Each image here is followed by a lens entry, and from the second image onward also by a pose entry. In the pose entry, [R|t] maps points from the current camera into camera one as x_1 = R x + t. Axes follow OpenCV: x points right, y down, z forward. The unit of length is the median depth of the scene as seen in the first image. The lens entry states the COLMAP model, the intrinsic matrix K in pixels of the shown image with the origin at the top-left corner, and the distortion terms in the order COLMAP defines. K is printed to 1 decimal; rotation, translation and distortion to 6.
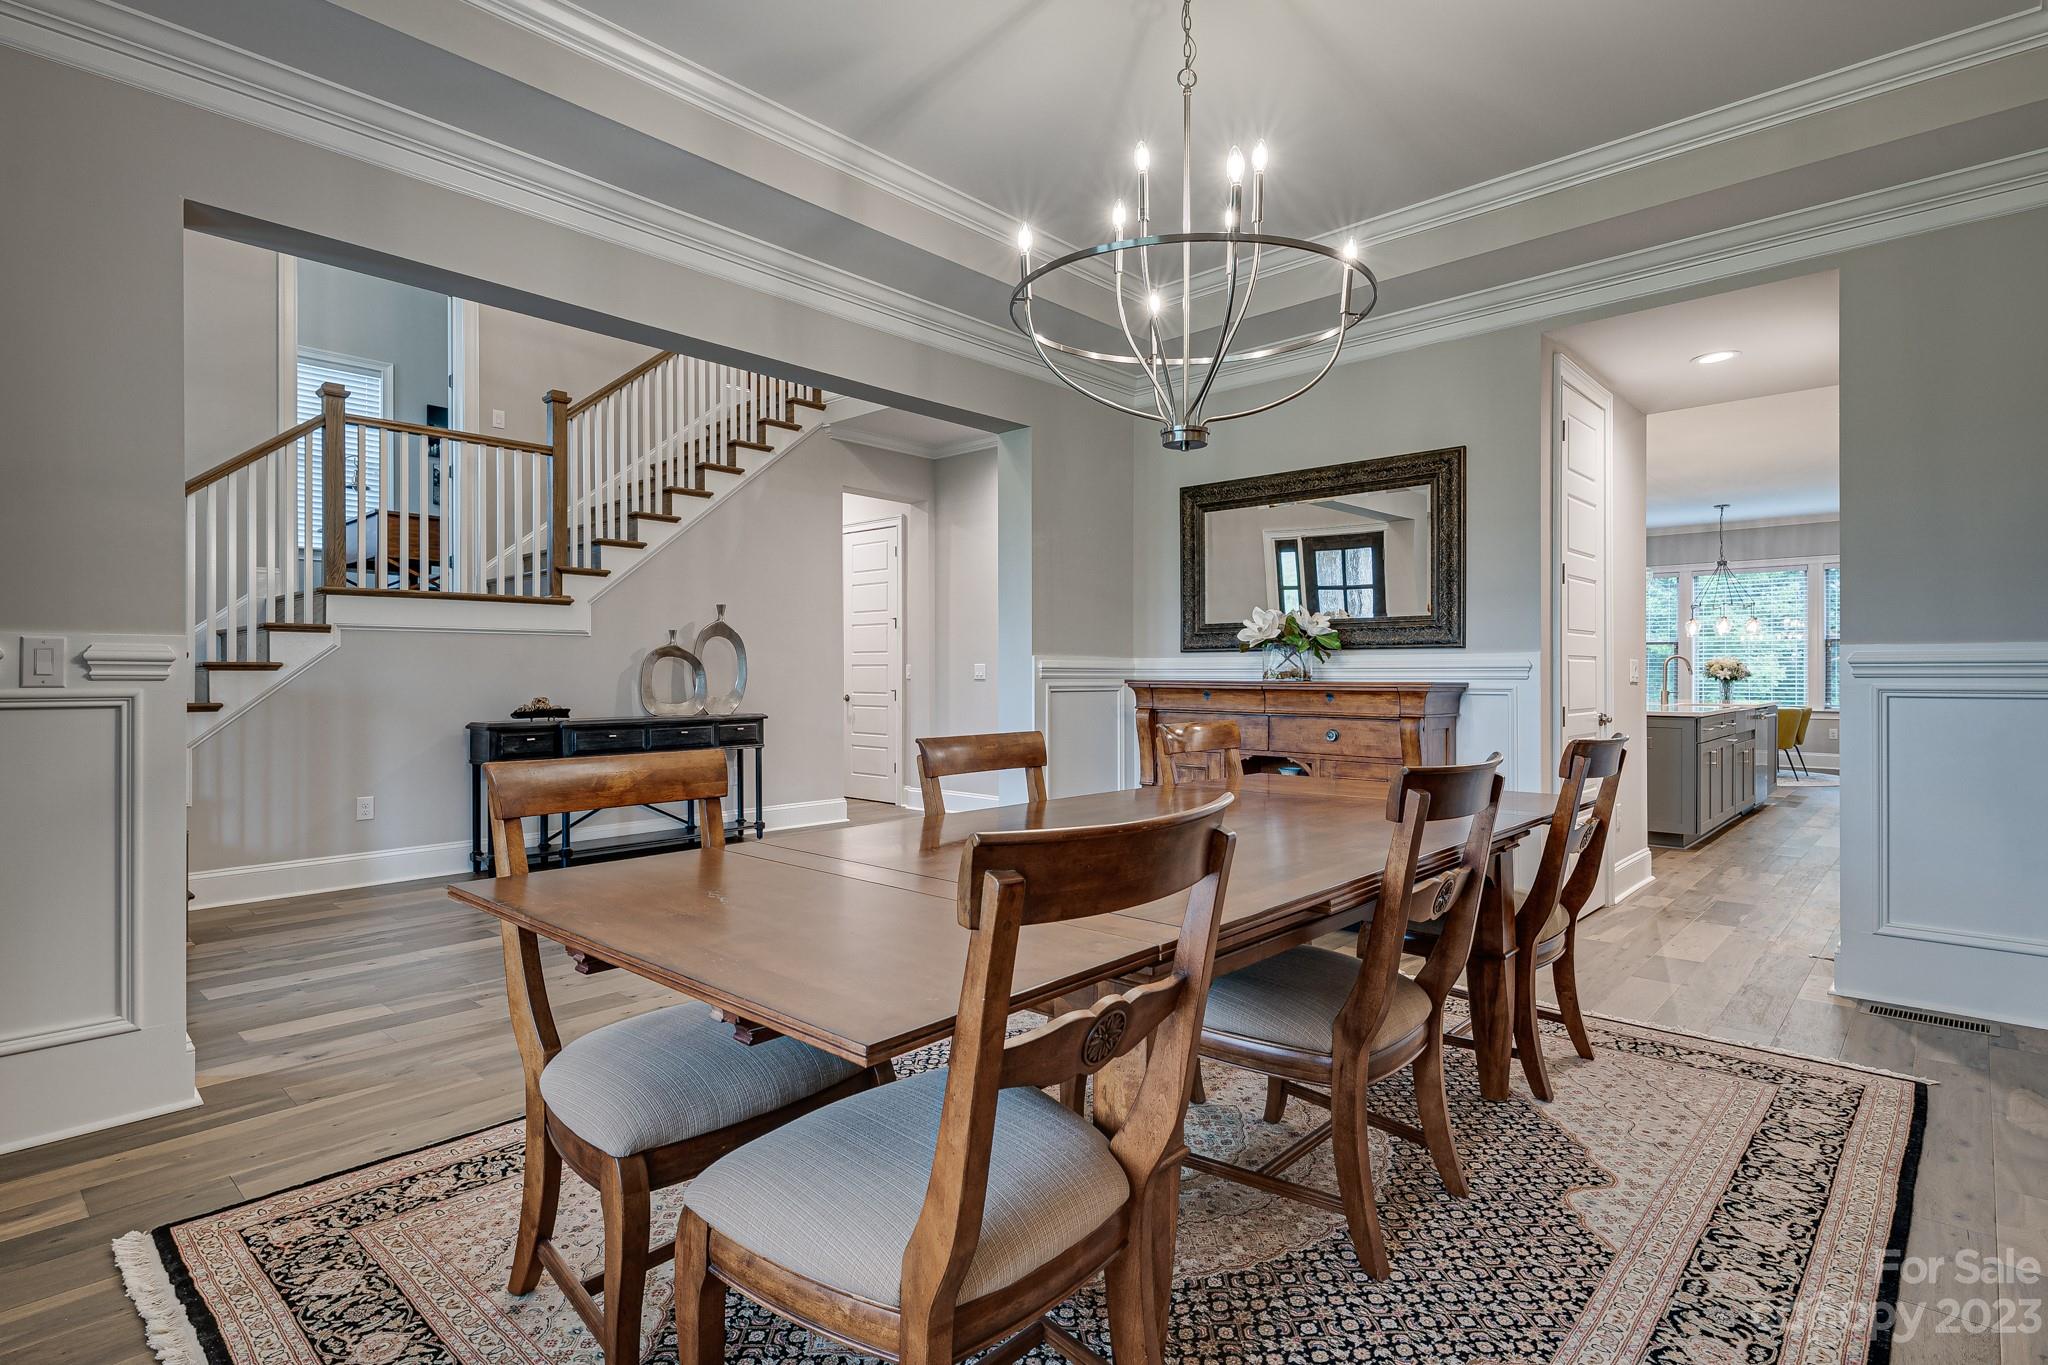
lens RADIAL K [[1029.7, 0, 1043.0], [0, 1029.7, 671.1], [0, 0, 1]] dist [0.016069, -0.006281]
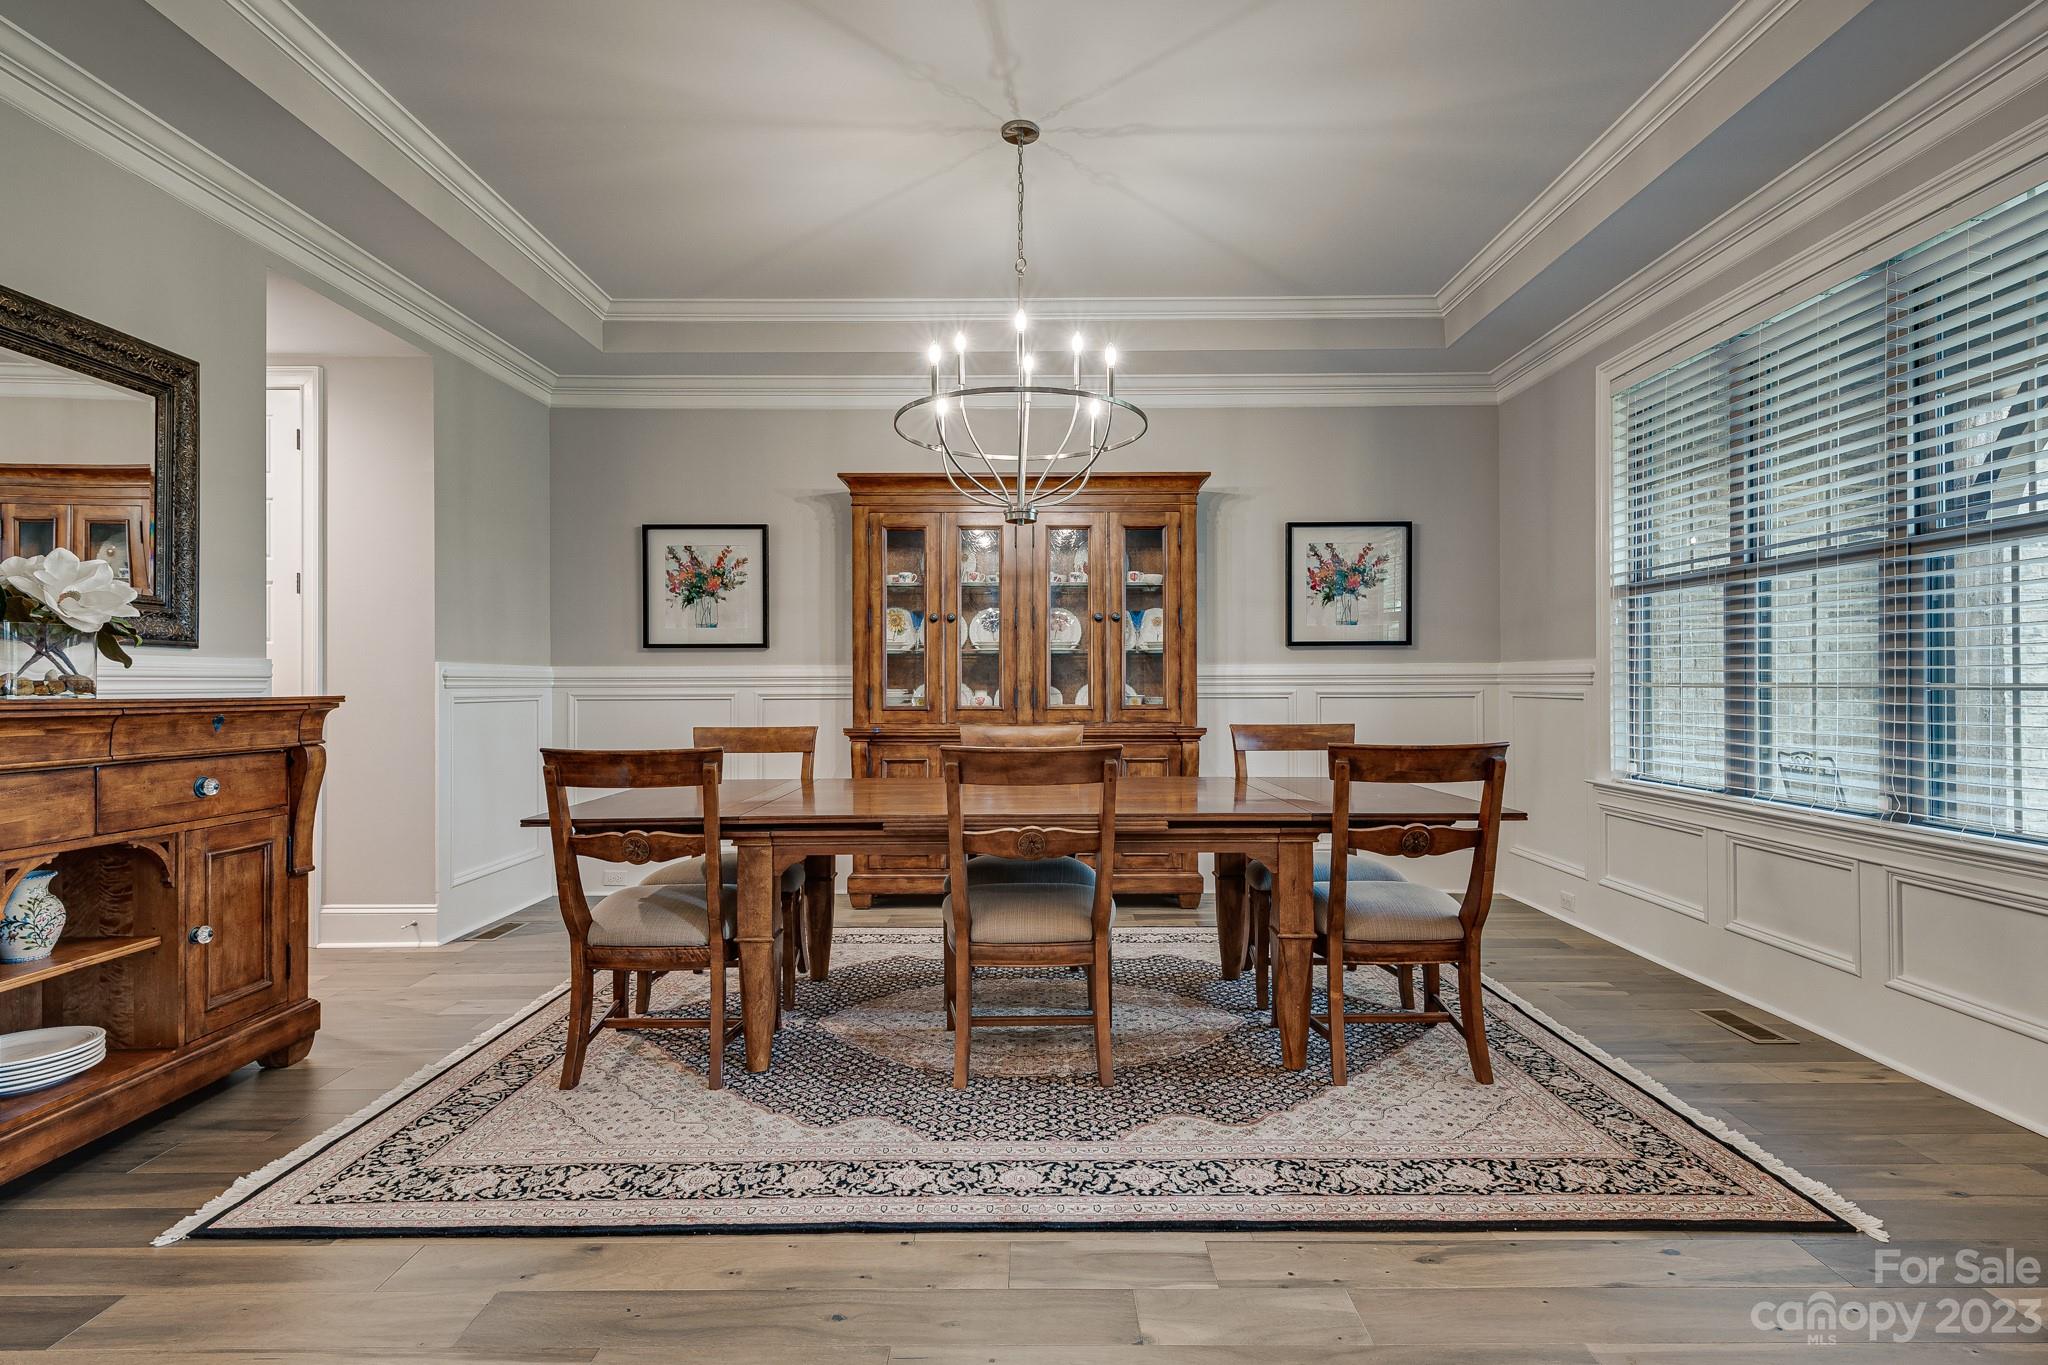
lens RADIAL K [[1029.7, 0, 1023.5], [0, 1029.7, 675.2], [0, 0, 1]] dist [0.016069, -0.006281]
pose [[-0.667805, 0.008852, 0.744284, -0.494593], [0.000459, 0.999934, -0.011481, 0.003722], [-0.744337, -0.007326, -0.667764, 1.053337]]
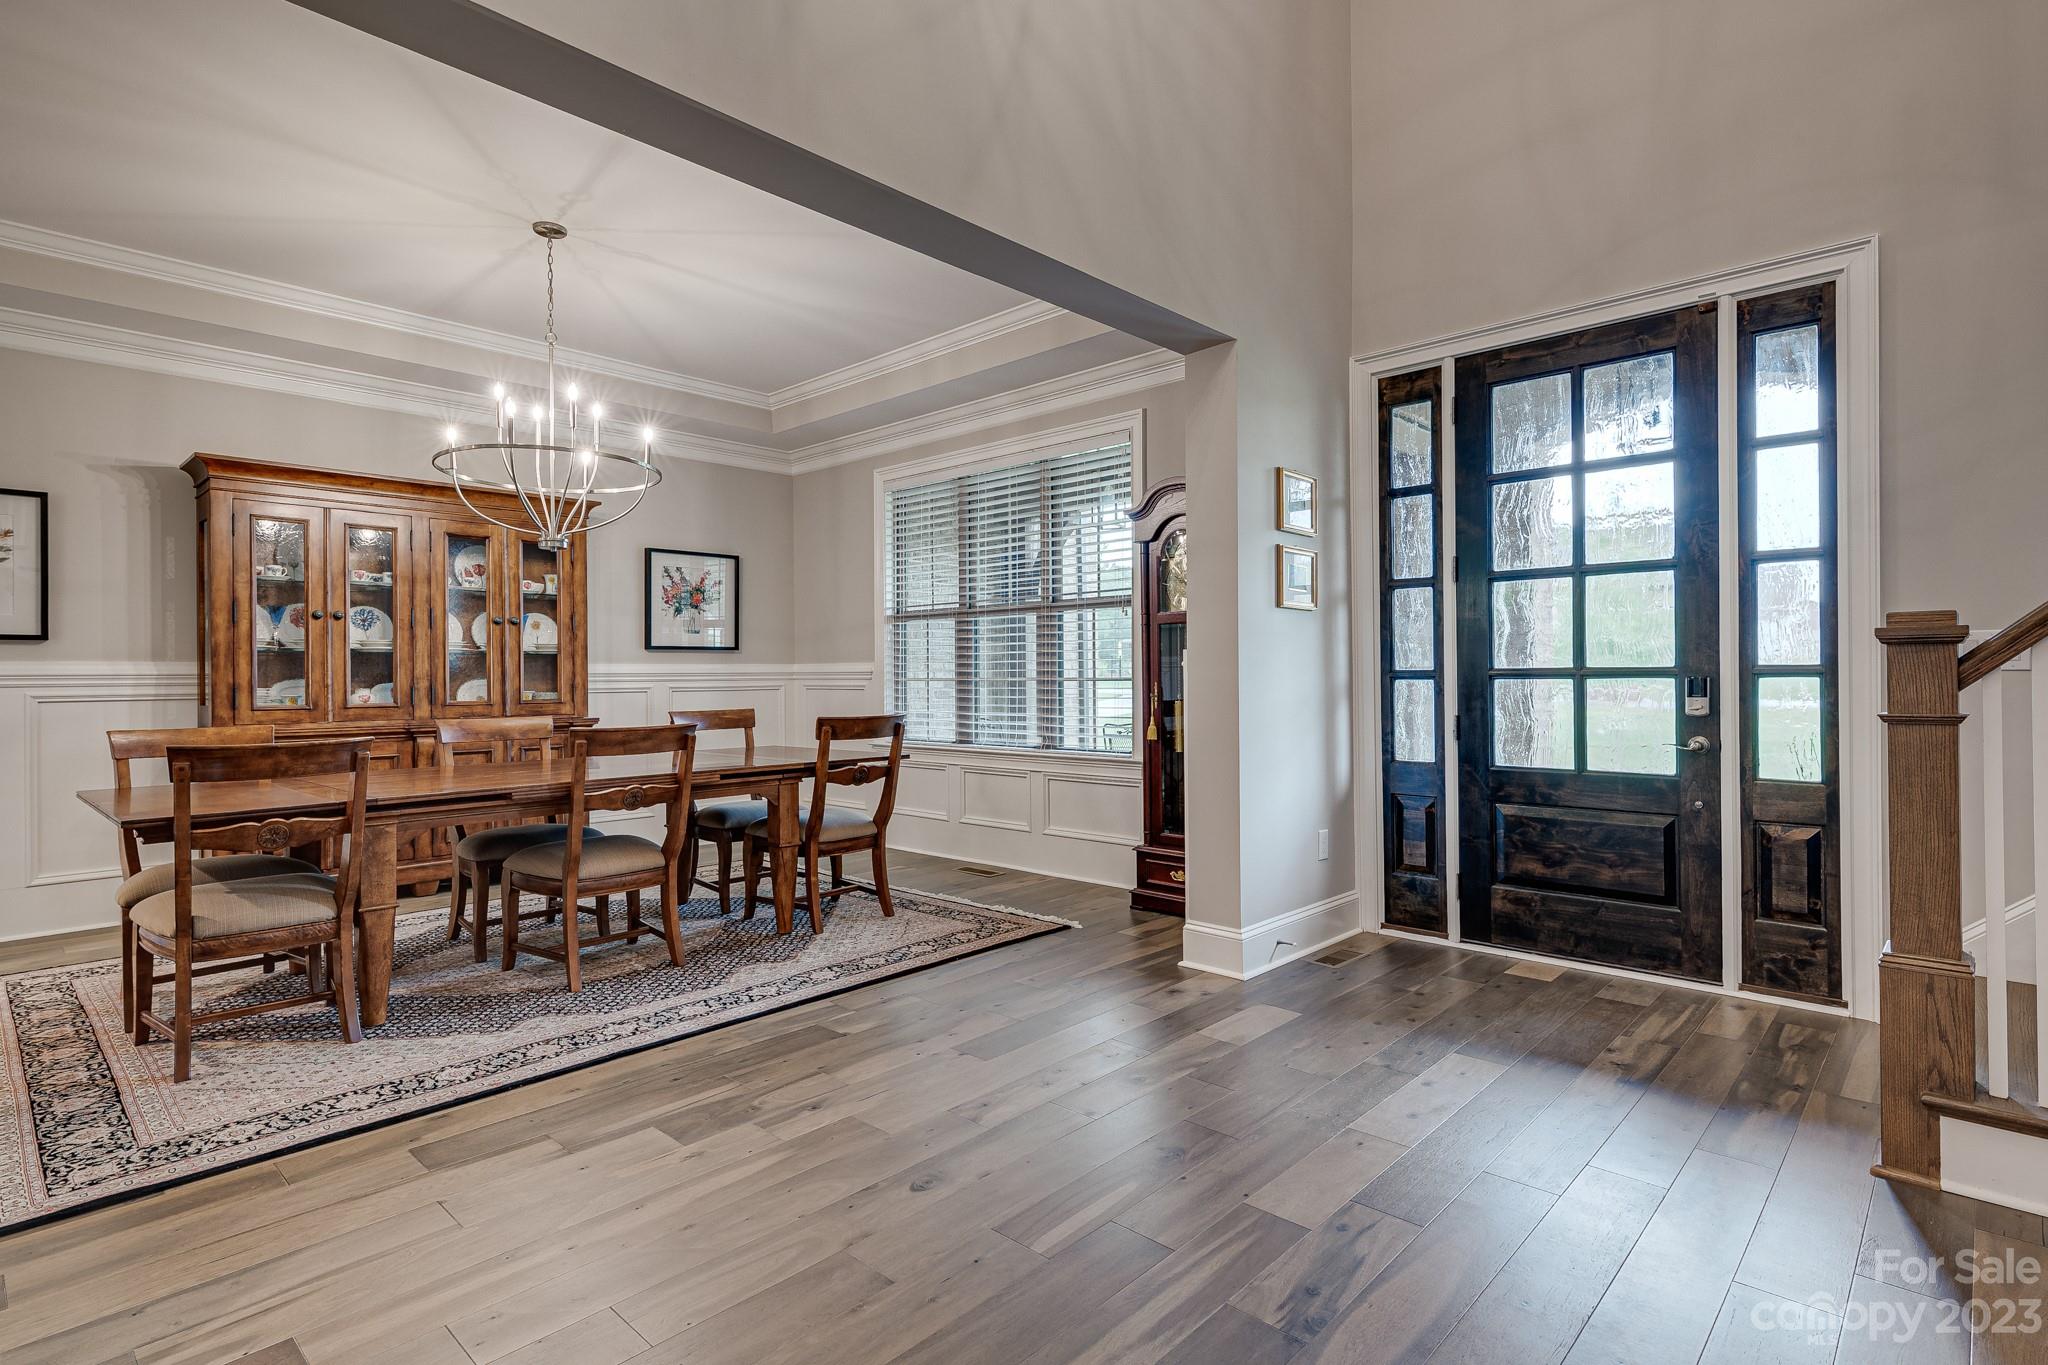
lens RADIAL K [[1029.7, 0, 1034.6], [0, 1029.7, 673.9], [0, 0, 1]] dist [0.016069, -0.006281]
pose [[-0.999879, 0.007552, 0.013622, -0.373921], [0.007468, 0.999953, -0.006195, 0.004123], [-0.013668, -0.006092, -0.999888, 1.482013]]
